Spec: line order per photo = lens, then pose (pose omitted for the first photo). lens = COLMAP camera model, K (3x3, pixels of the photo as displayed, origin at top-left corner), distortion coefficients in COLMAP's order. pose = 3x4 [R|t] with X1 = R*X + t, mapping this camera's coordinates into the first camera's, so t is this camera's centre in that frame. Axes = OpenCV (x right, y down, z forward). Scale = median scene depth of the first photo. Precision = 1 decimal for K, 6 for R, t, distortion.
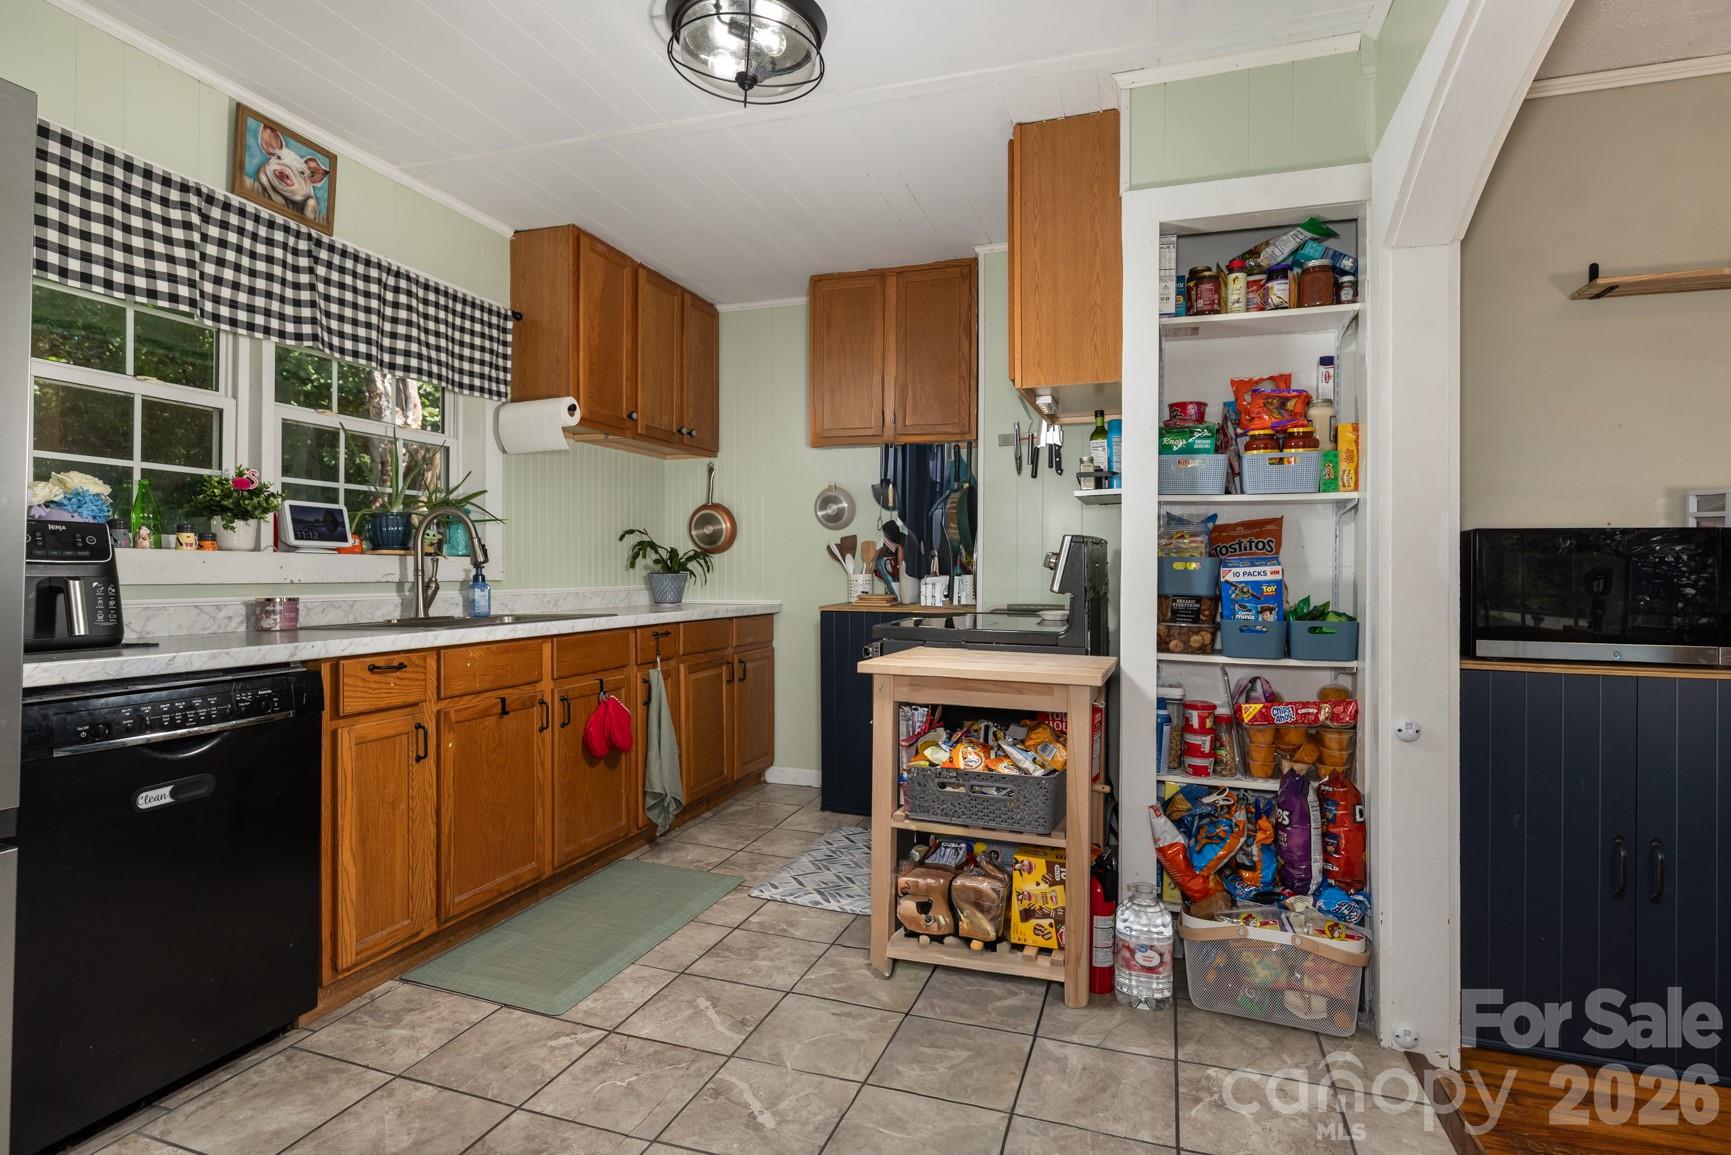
lens RADIAL K [[873.1, 0, 864.9], [0, 873.1, 568.5], [0, 0, 1]] dist [-0.007416, 0.001713]
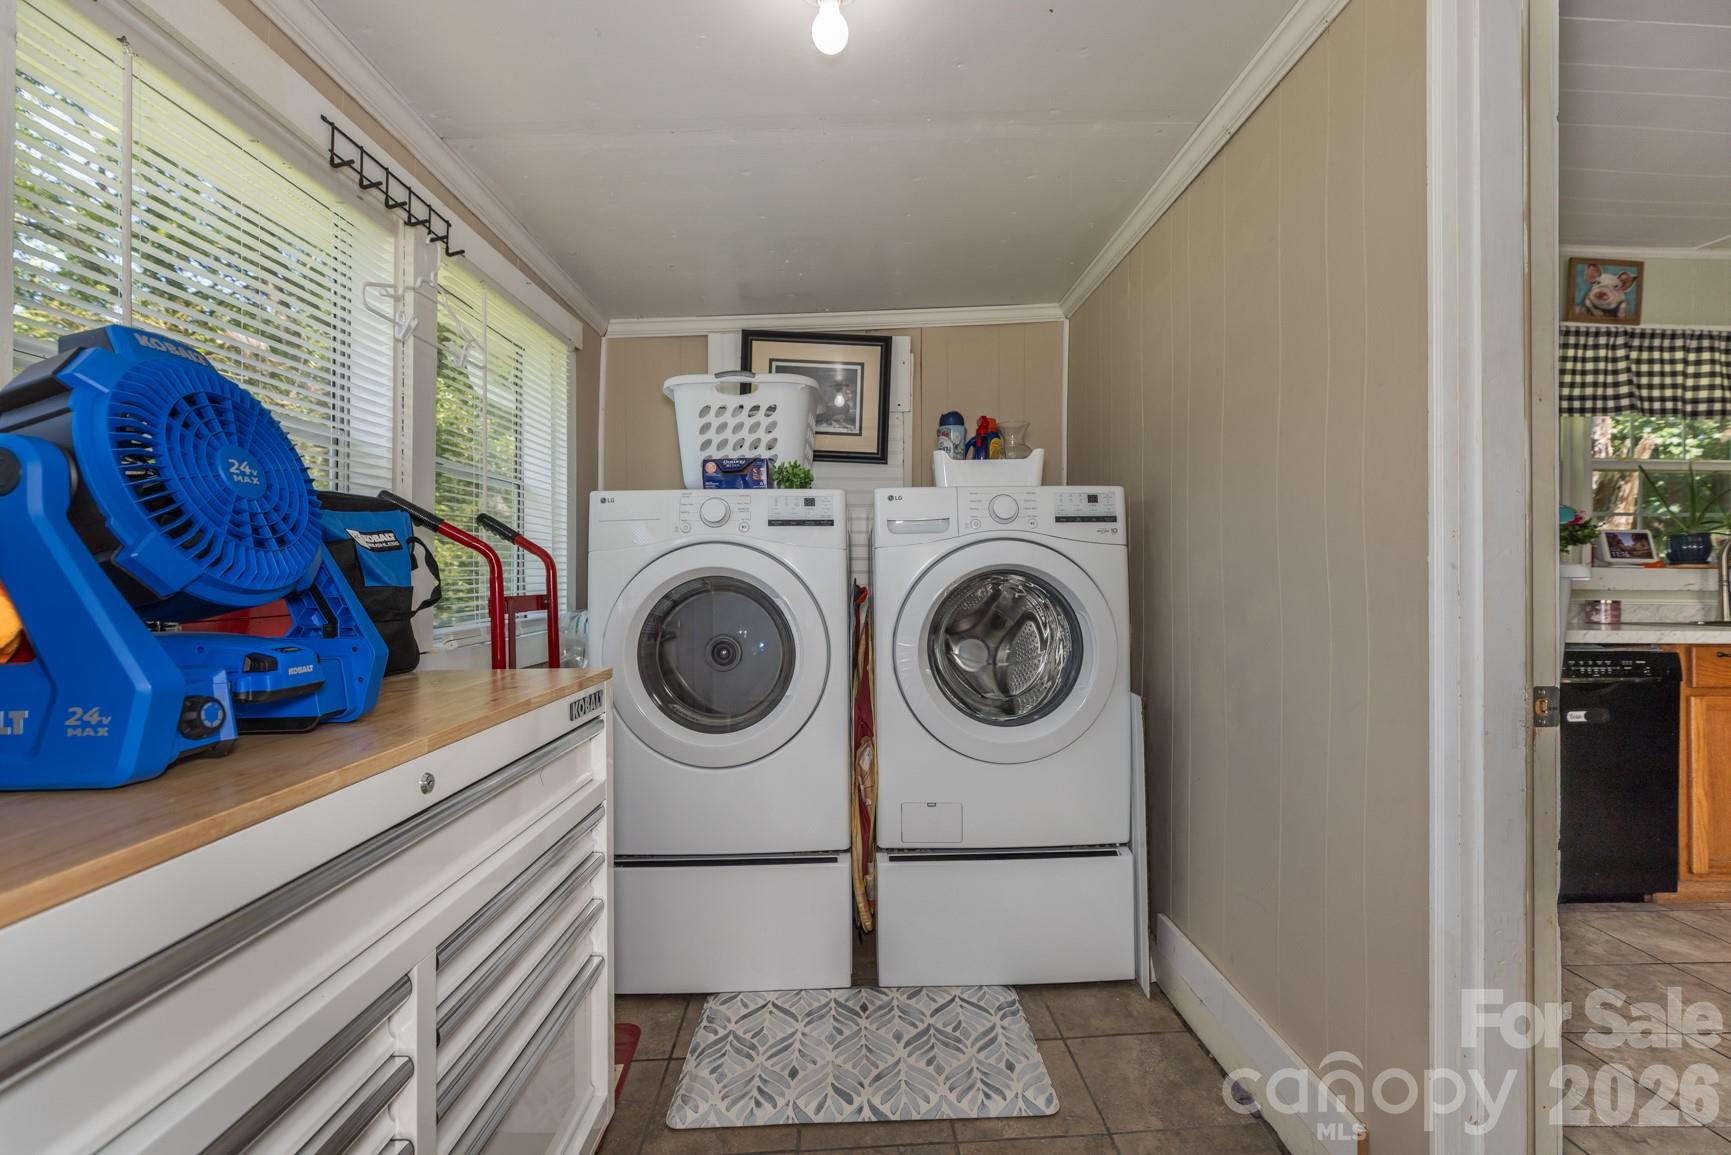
lens RADIAL K [[778.3, 0, 869.7], [0, 778.3, 570.5], [0, 0, 1]] dist [0.001536, 0.000656]
pose [[0.371618, -0.006123, -0.928365, 0.046587], [-0.002330, 0.999969, -0.007528, -0.001400], [0.928383, 0.004961, 0.371592, -0.539619]]
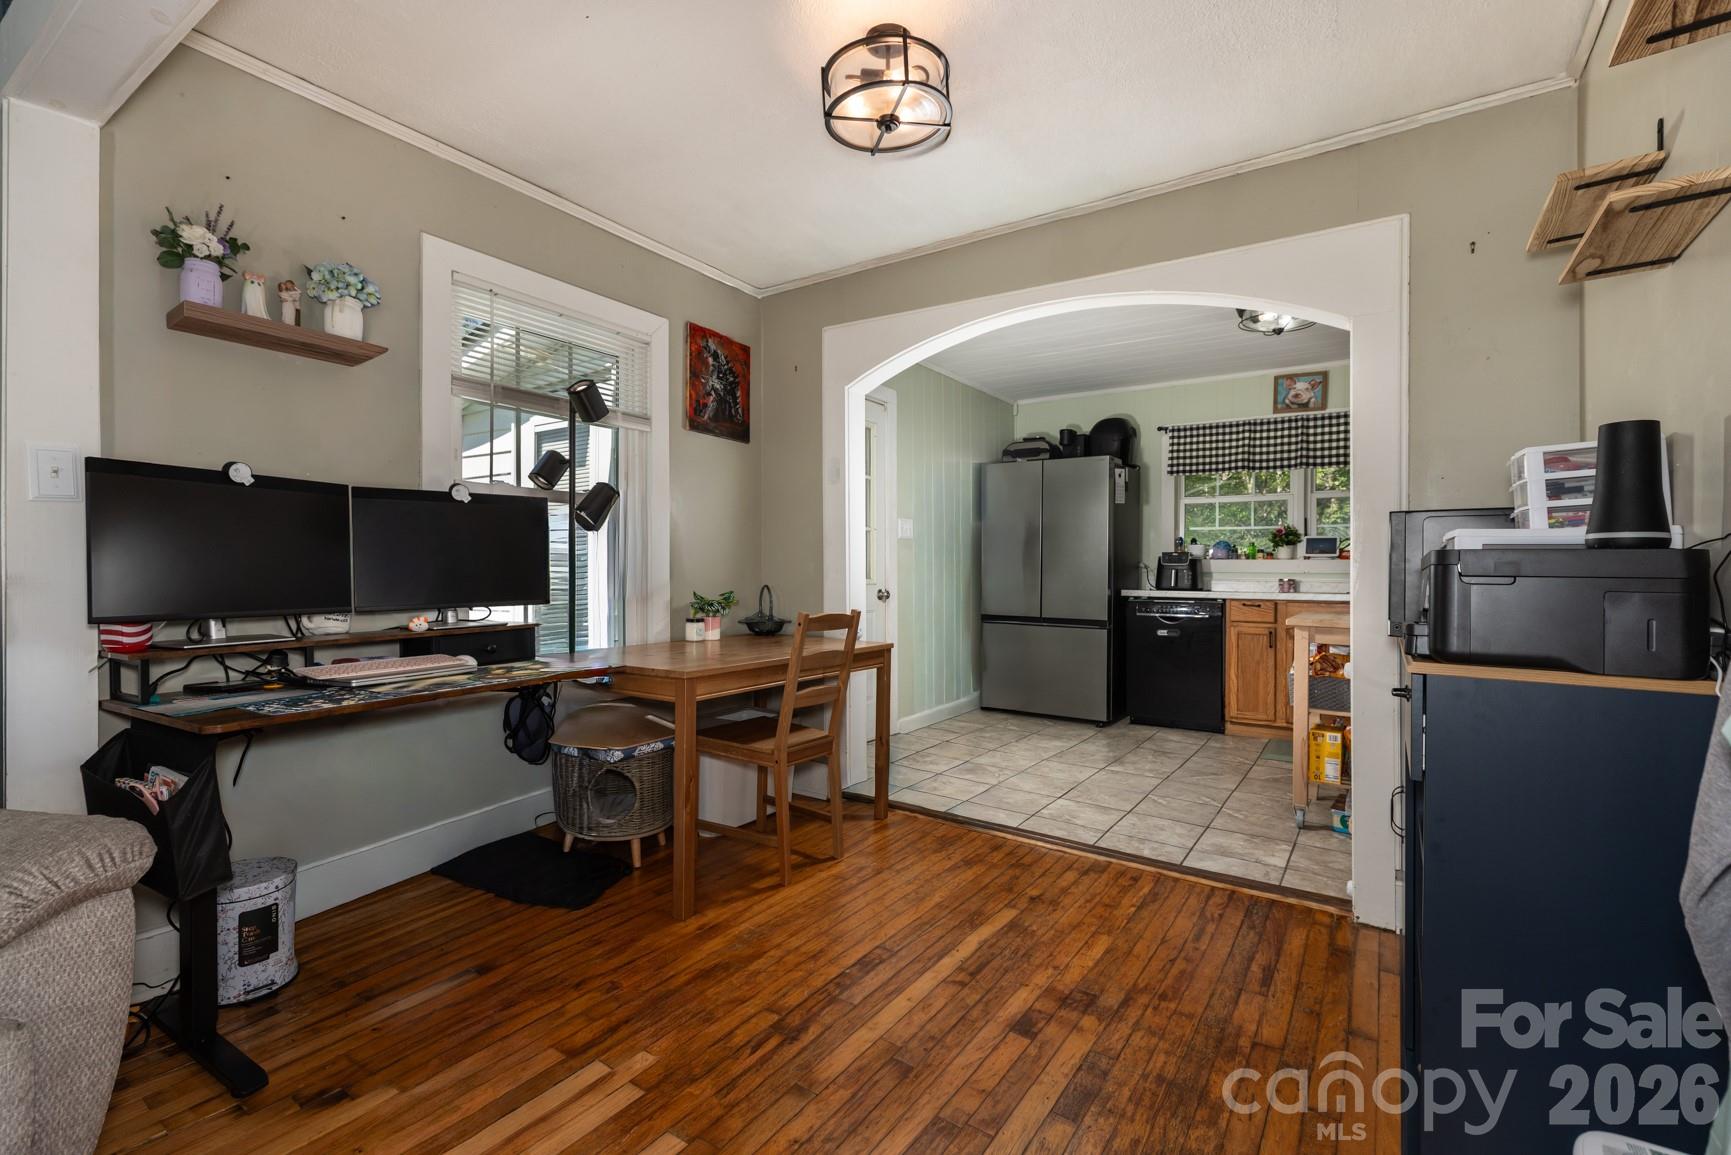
lens RADIAL K [[763.2, 0, 865.2], [0, 763.2, 566.6], [0, 0, 1]] dist [0.004404, -0.001325]
pose [[-0.270957, -0.011472, -0.962523, 1.580935], [-0.005001, 0.999932, -0.010510, 0.027593], [0.962578, 0.001966, -0.270996, 0.452177]]
